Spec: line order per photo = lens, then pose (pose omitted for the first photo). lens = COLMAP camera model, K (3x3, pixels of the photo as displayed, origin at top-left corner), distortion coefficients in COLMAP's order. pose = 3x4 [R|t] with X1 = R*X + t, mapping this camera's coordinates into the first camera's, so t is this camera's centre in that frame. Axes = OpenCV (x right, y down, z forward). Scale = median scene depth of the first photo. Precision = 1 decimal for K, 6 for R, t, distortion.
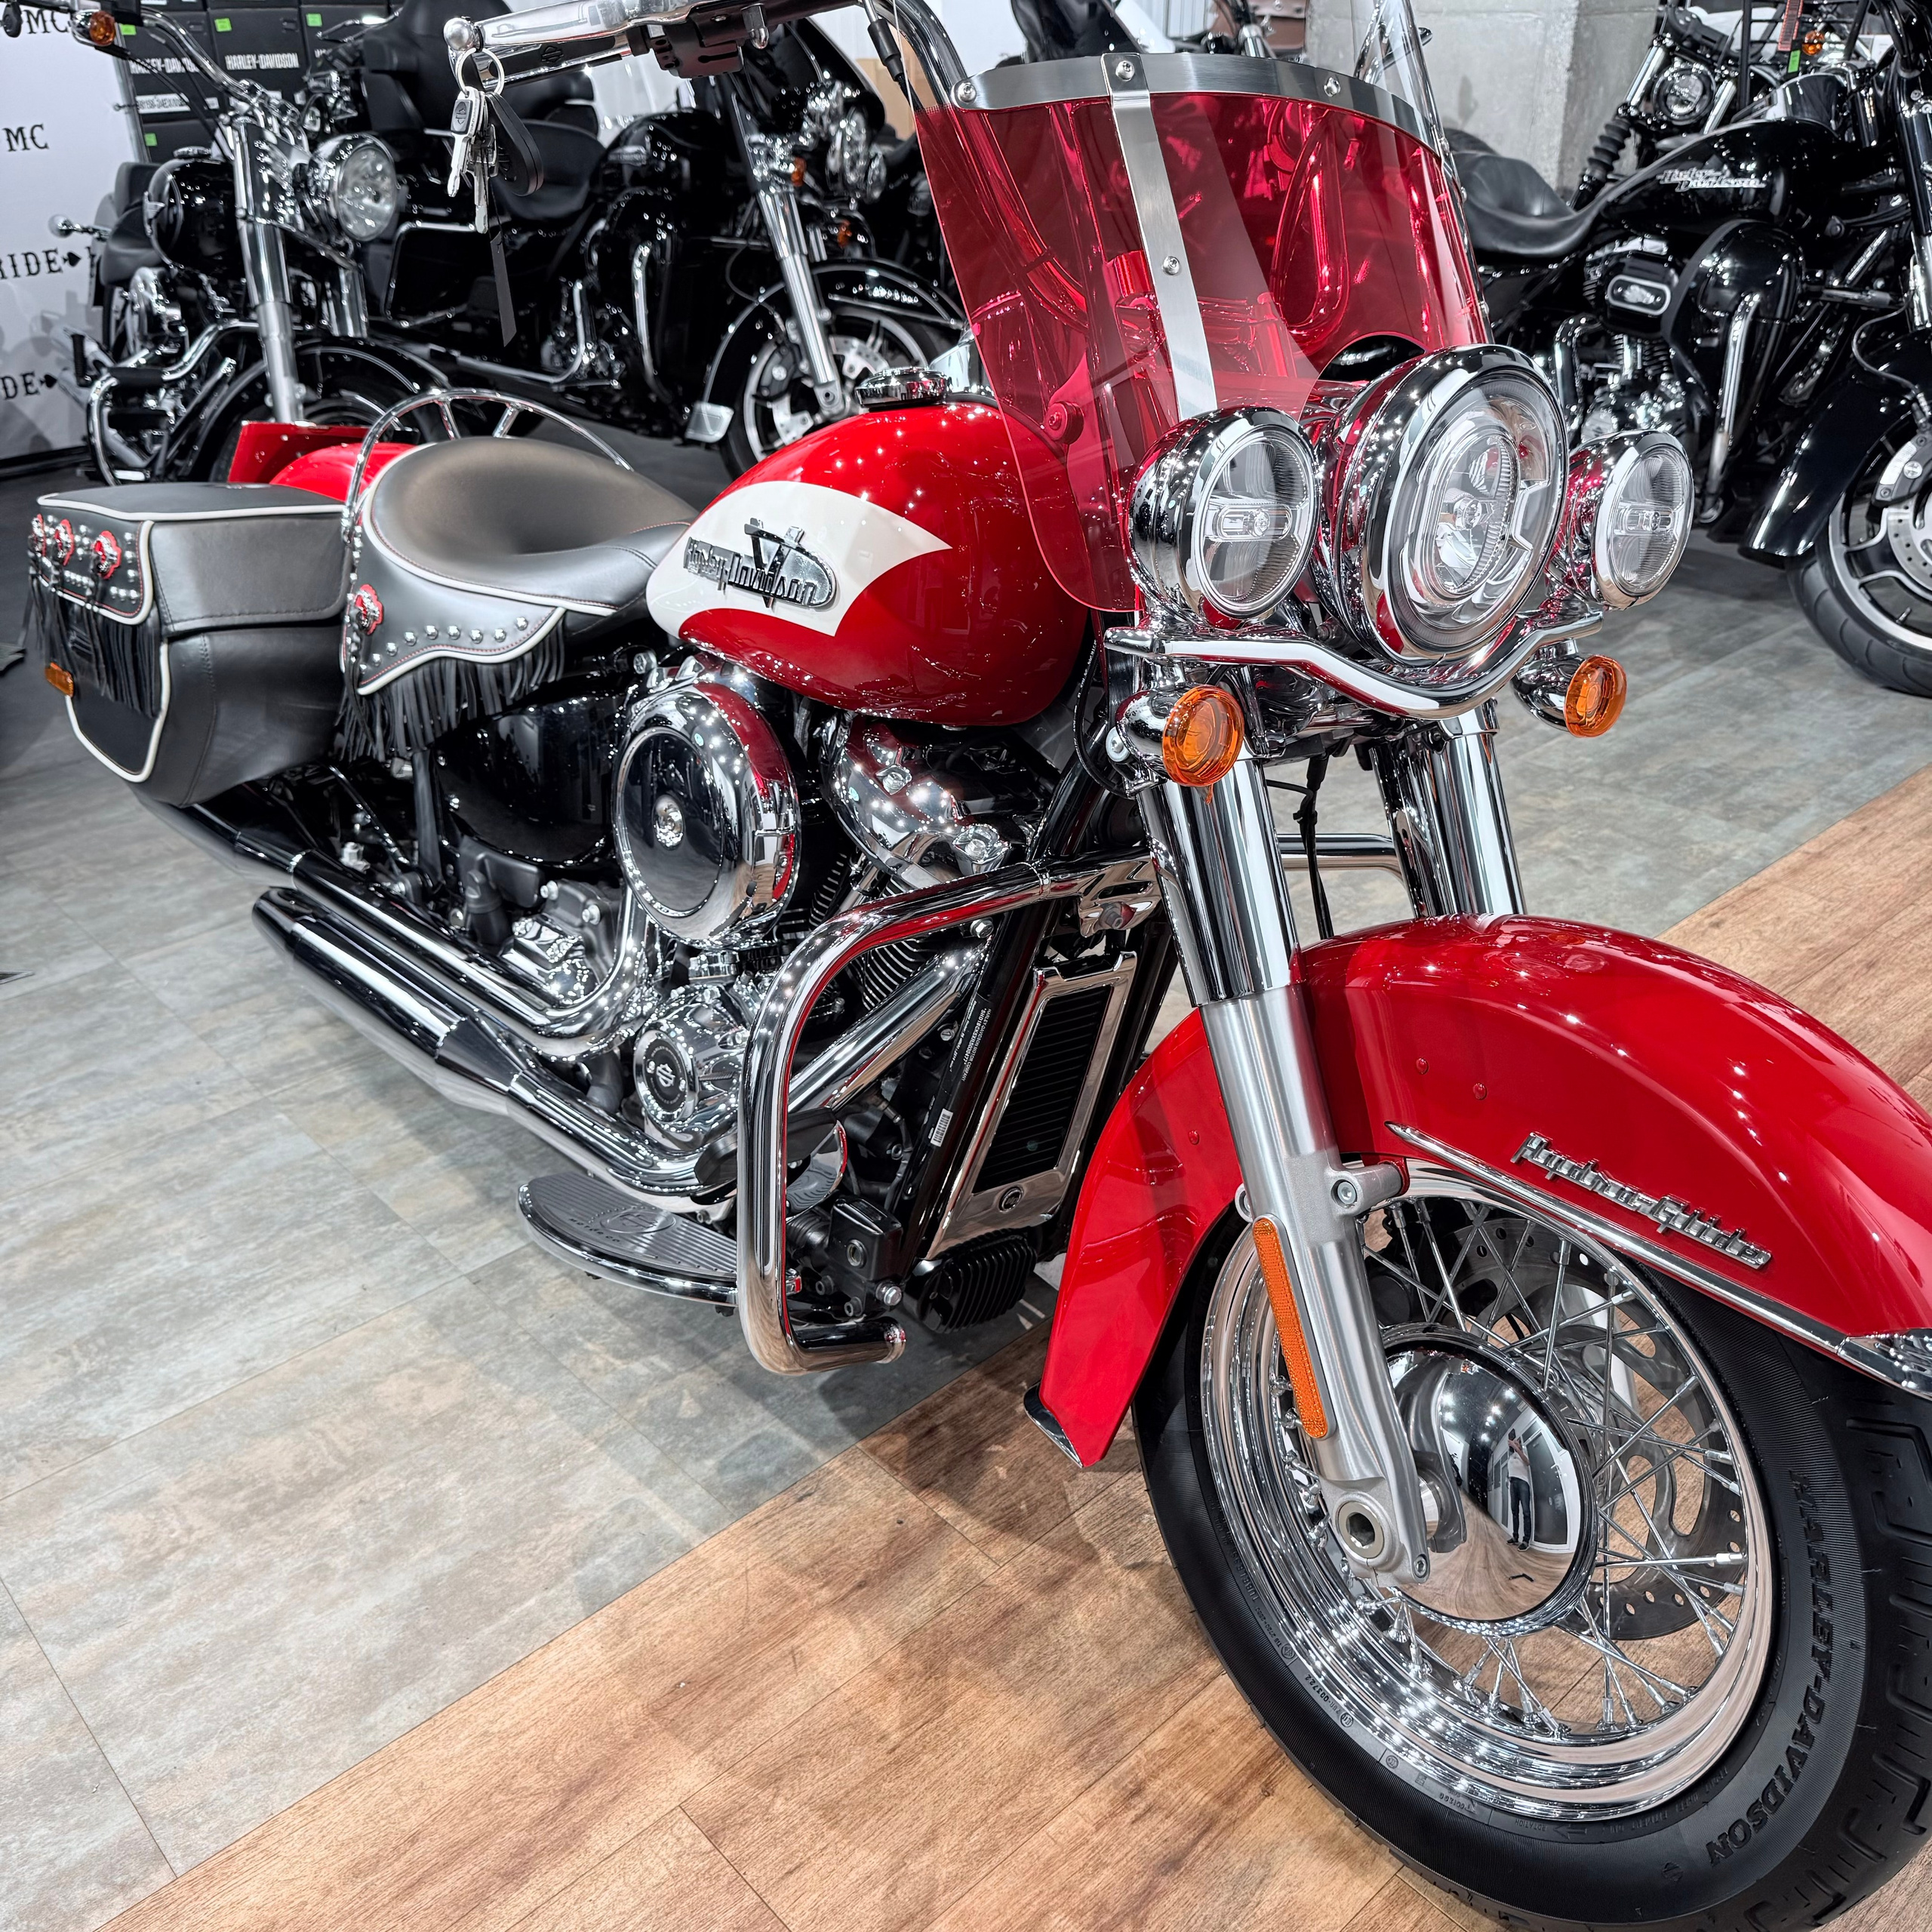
lens RADIAL K [[1815.6, 0, 965.4], [0, 1815.6, 961.1], [0, 0, 1]] dist [0.067254, -0.117110]
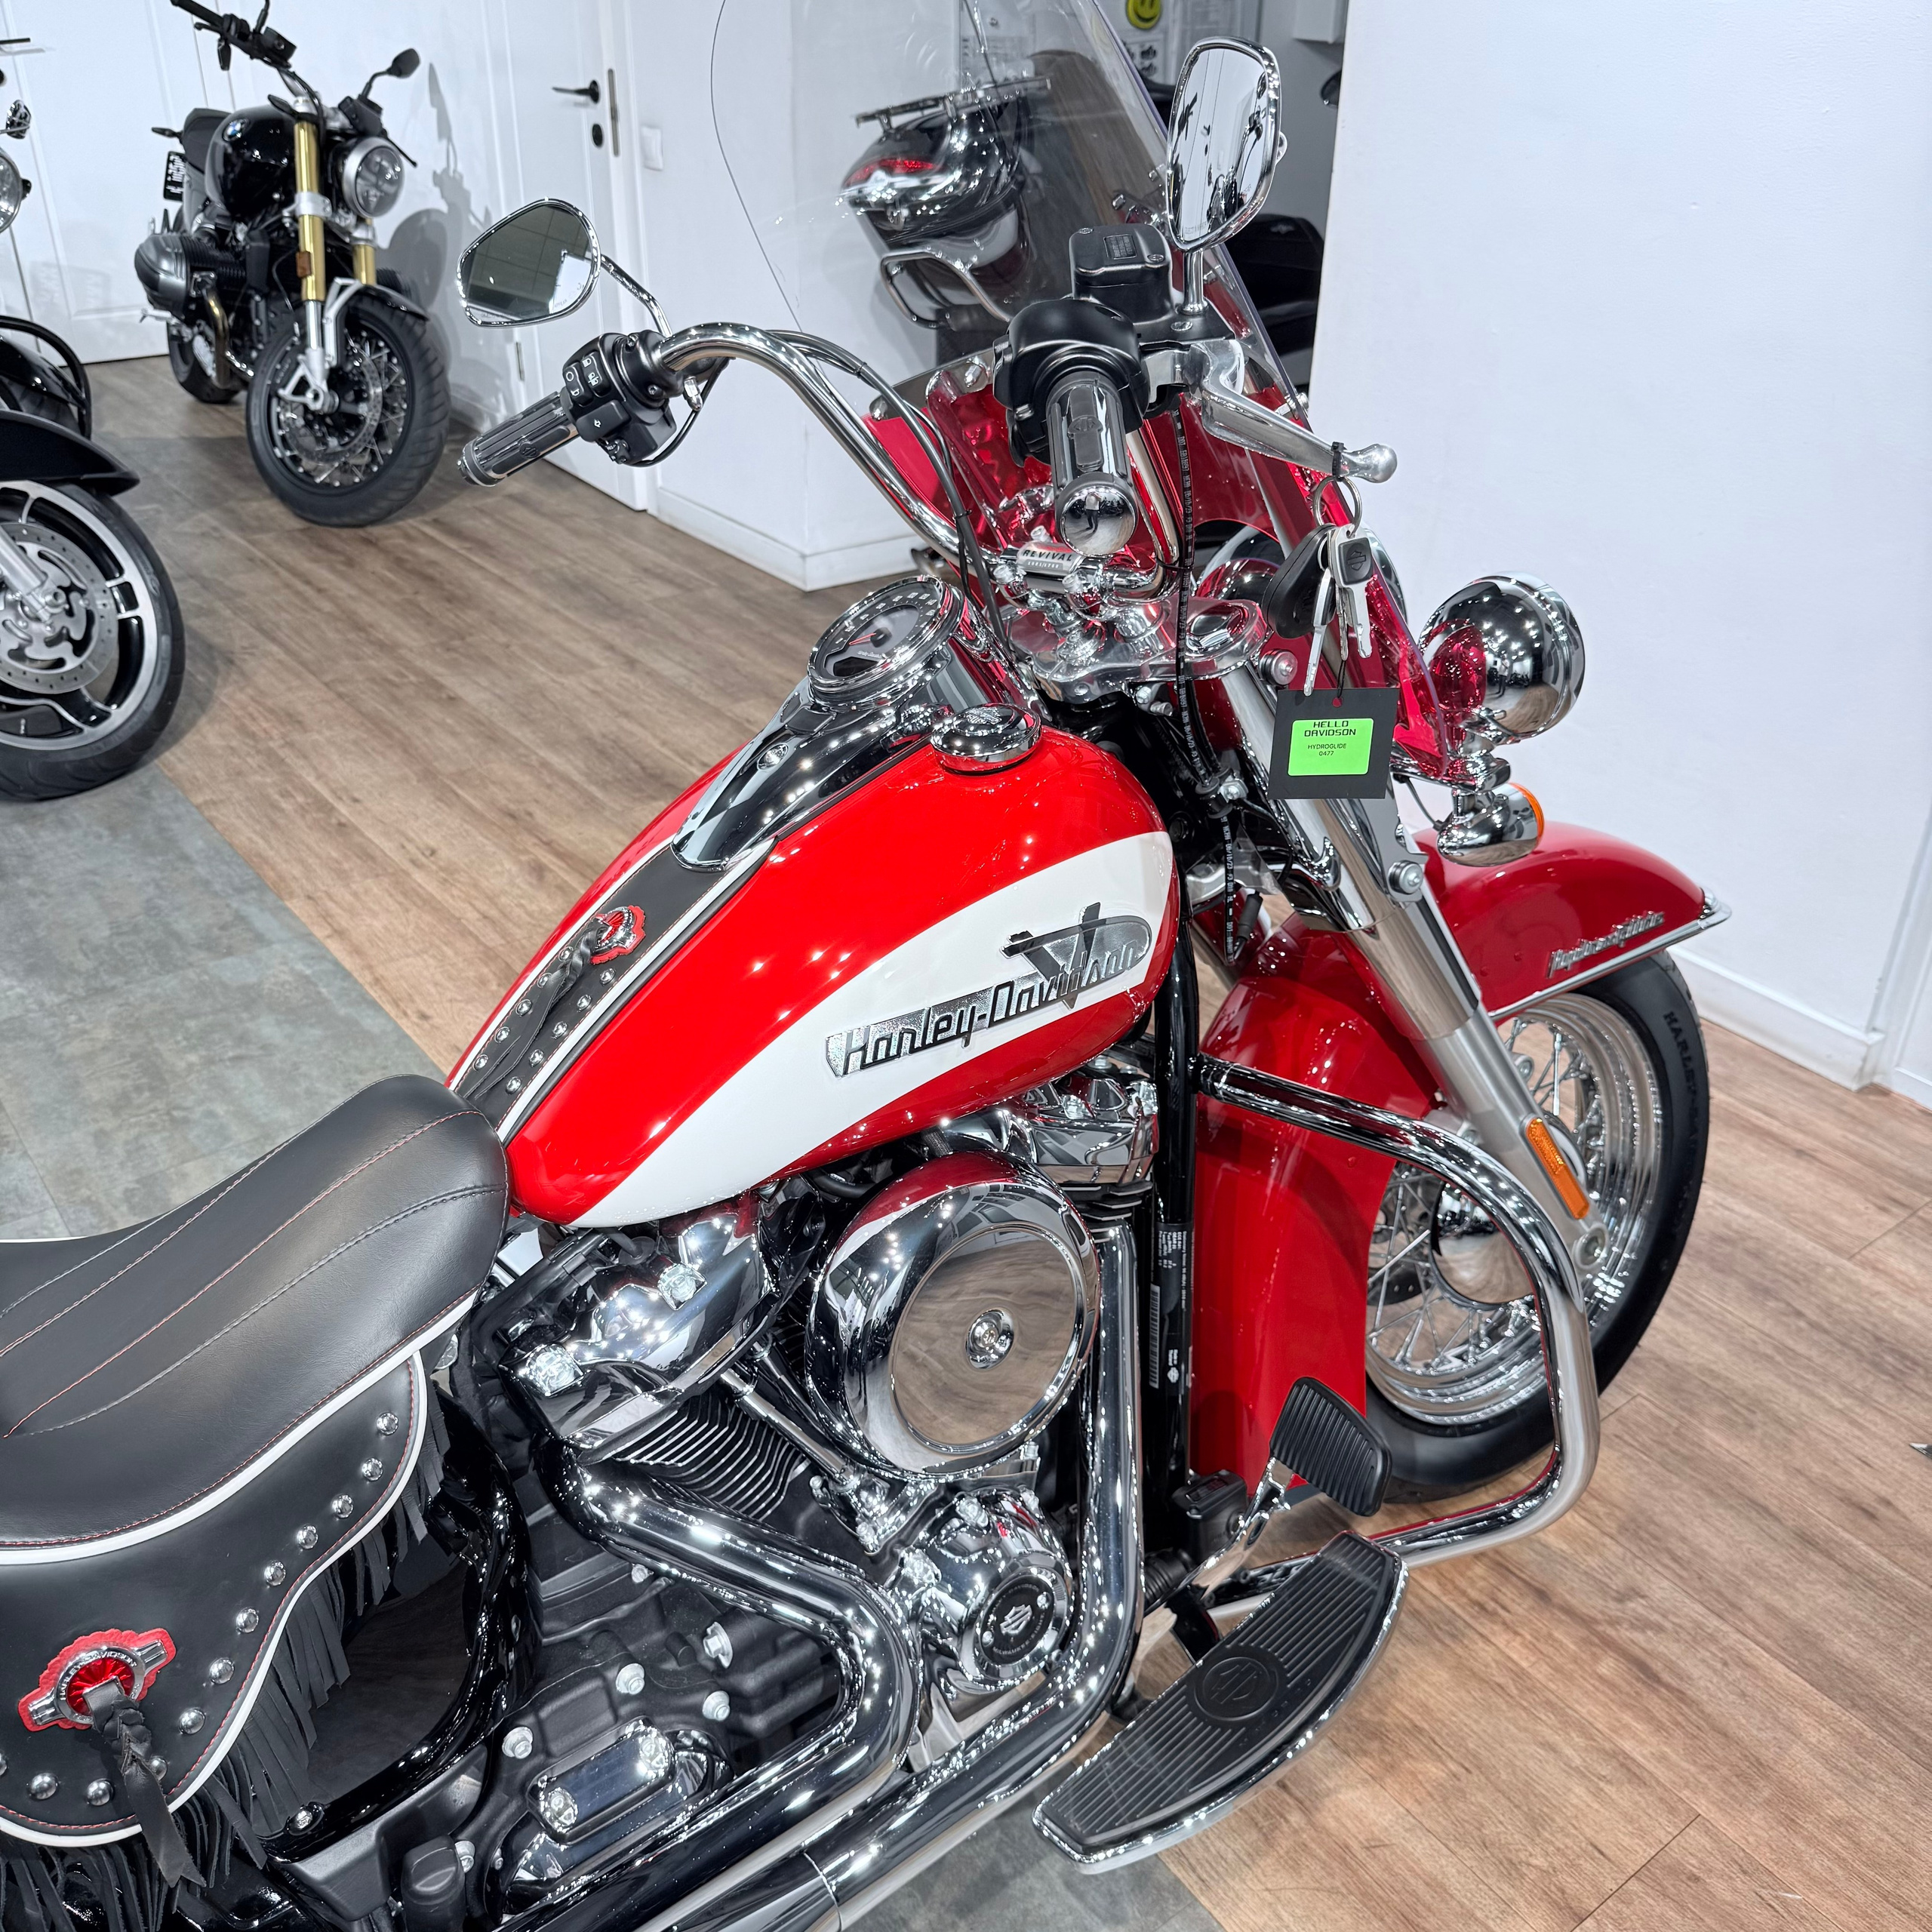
lens RADIAL K [[1819.7, 0, 964.0], [0, 1819.7, 967.6], [0, 0, 1]] dist [0.065513, -0.110985]
pose [[0.090134, -0.472103, 0.876924, -0.657063], [0.458328, 0.801390, 0.384330, -0.431604], [-0.884201, 0.367278, 0.288610, 0.606944]]
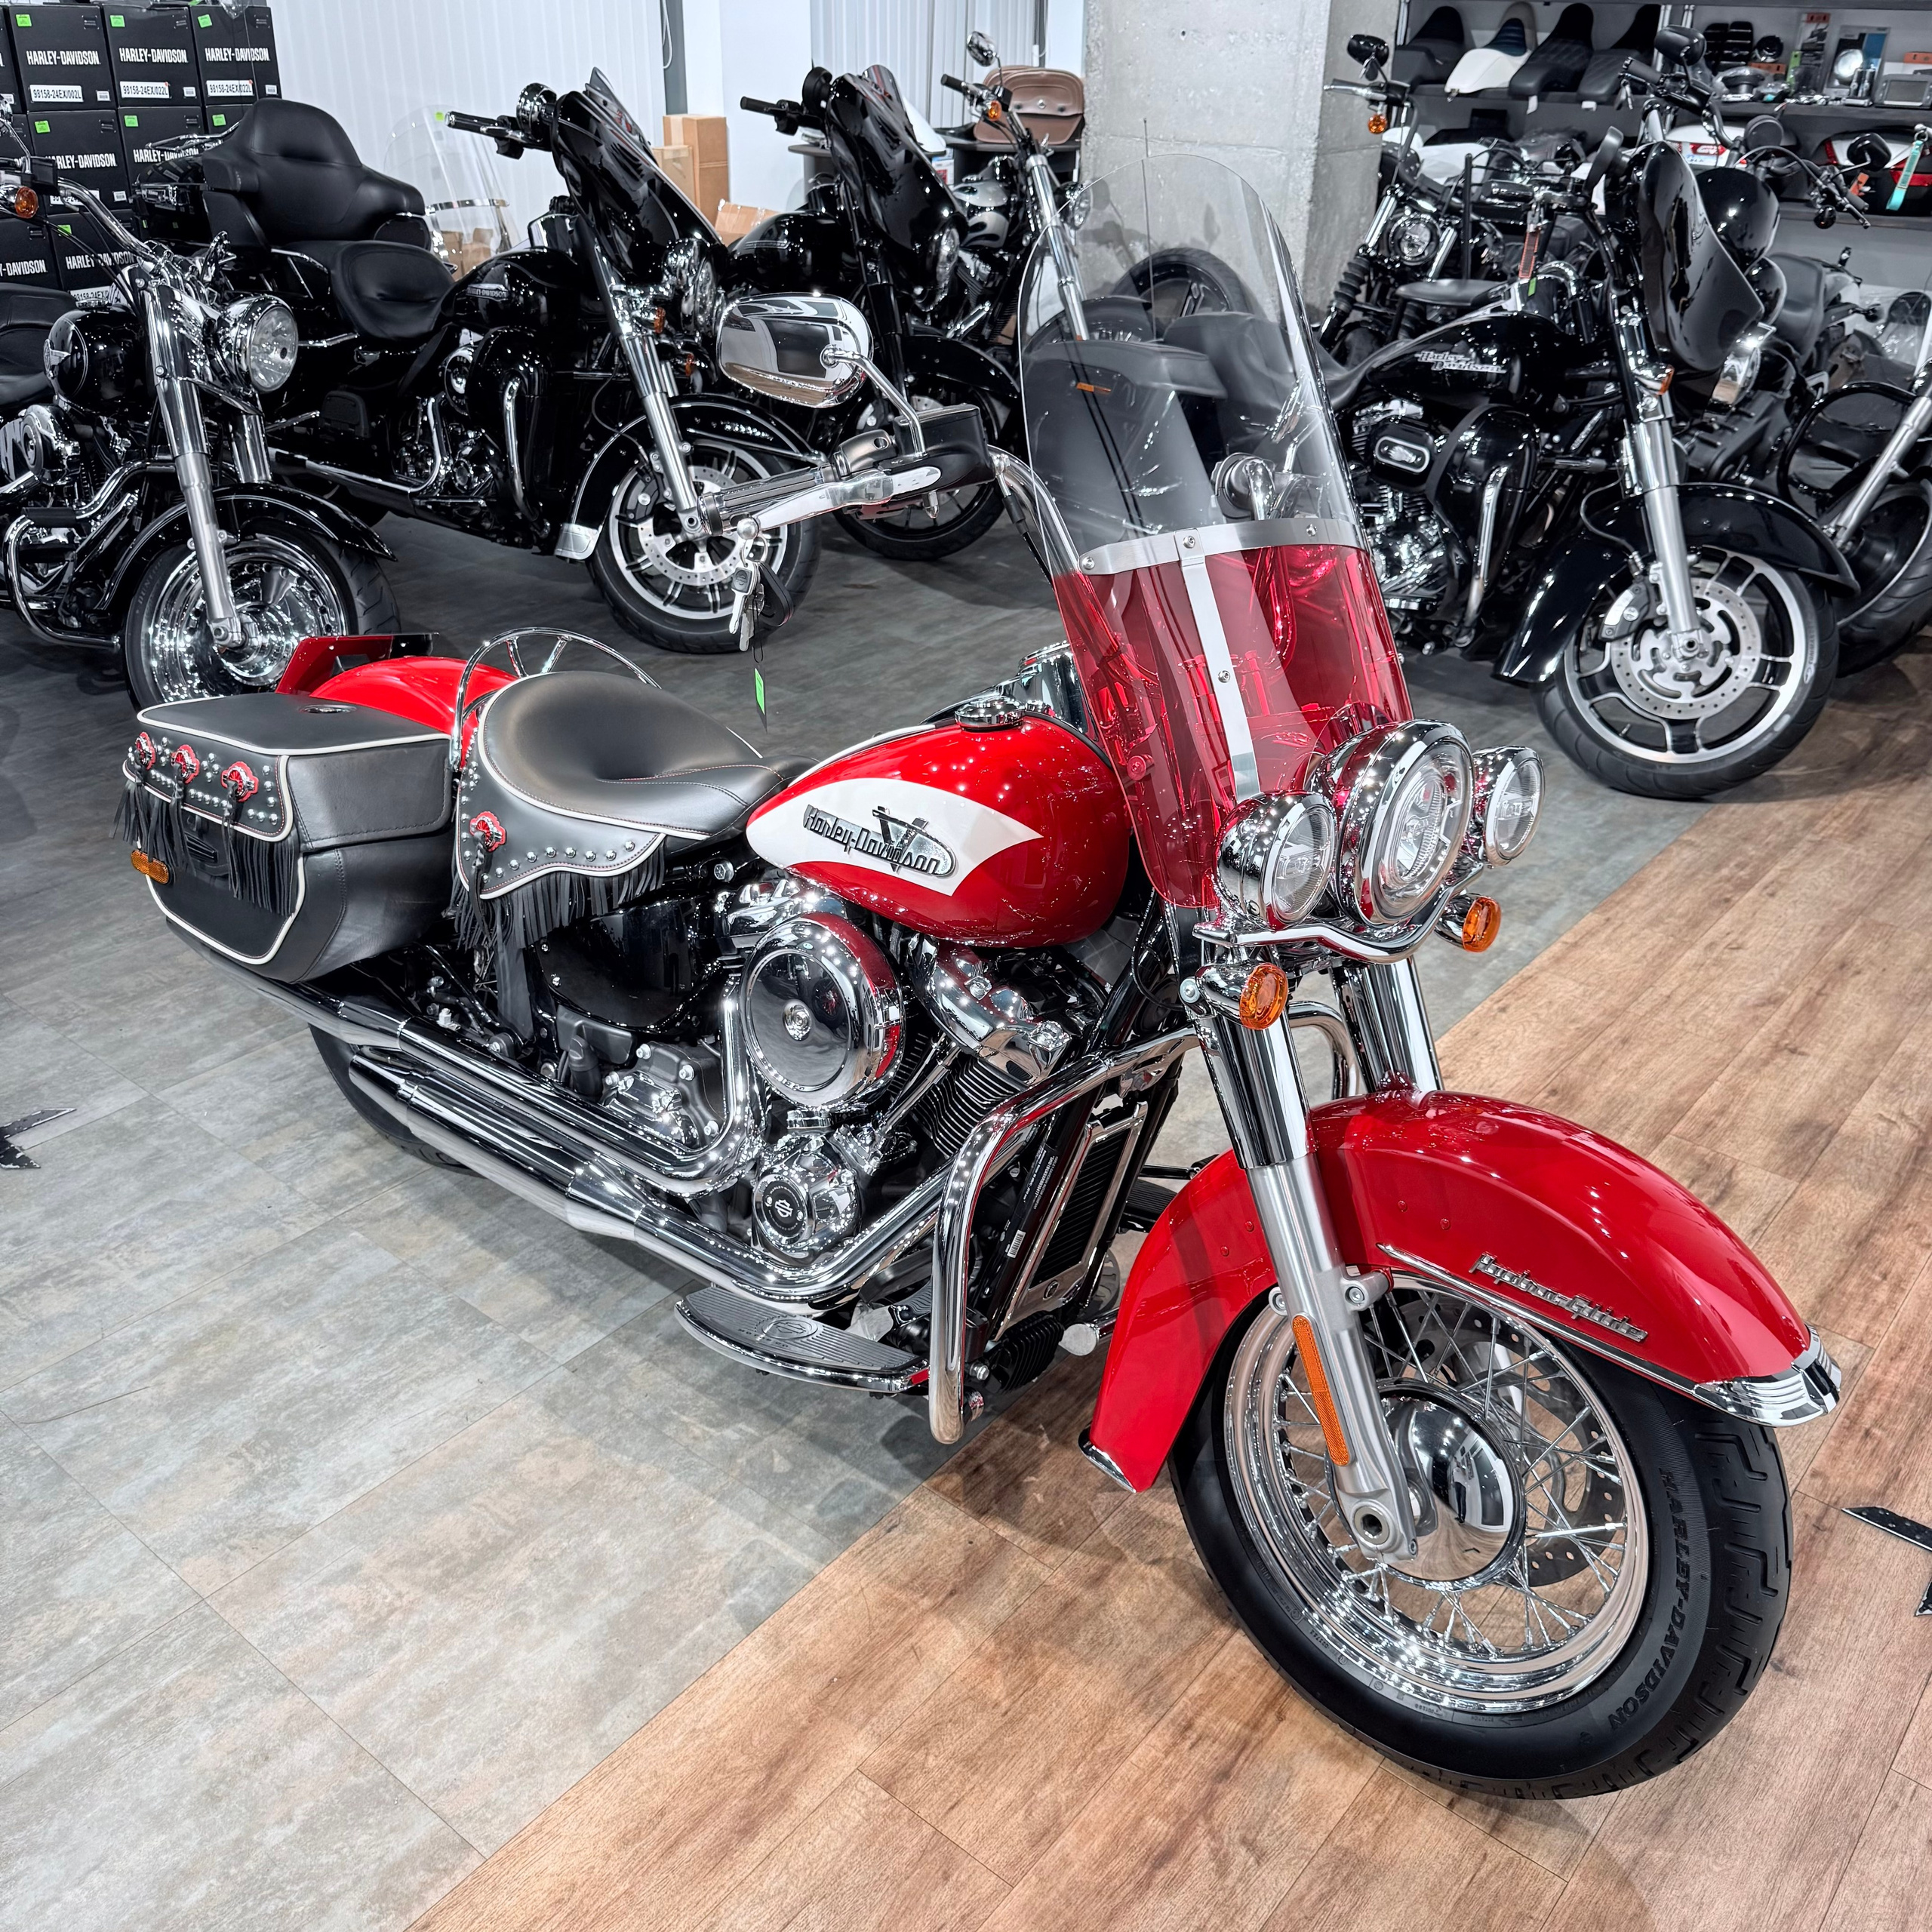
lens RADIAL K [[1803.1, 0, 955.4], [0, 1803.1, 960.6], [0, 0, 1]] dist [0.130874, -0.260304]
pose [[0.989256, -0.033449, 0.142312, -0.197062], [0.033450, 0.999438, 0.002387, -0.099675], [-0.142312, 0.002399, 0.989819, -0.257745]]
